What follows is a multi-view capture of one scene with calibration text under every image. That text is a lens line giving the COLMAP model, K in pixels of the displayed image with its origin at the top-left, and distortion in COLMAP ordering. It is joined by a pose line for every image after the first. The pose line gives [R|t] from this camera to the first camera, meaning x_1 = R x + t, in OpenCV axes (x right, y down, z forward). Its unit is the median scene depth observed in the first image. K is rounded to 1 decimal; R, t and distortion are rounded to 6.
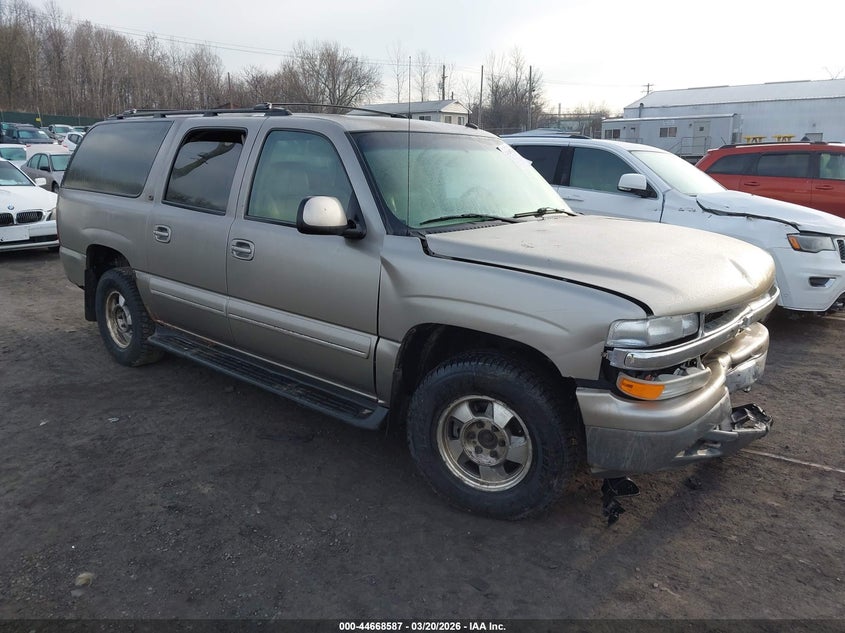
lens RADIAL K [[651.4, 0, 422.5], [0, 651.4, 316.5], [0, 0, 1]] dist [0.038311, -0.001047]
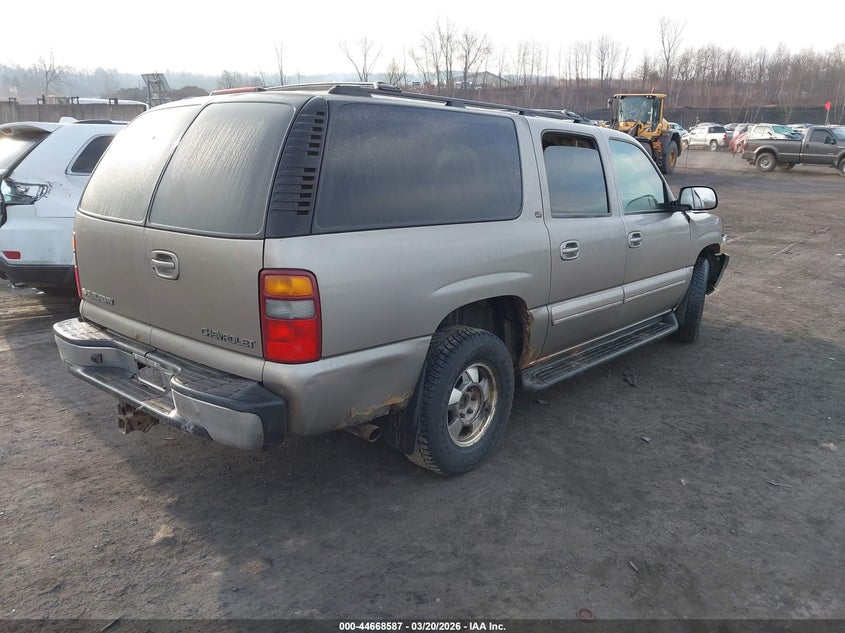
lens RADIAL K [[651.4, 0, 422.5], [0, 651.4, 316.5], [0, 0, 1]] dist [0.038311, -0.001047]
pose [[-0.016588, -0.239463, 0.970764, -1.257669], [0.212594, 0.947852, 0.237444, -0.288786], [-0.977000, 0.210318, 0.035185, 1.170550]]
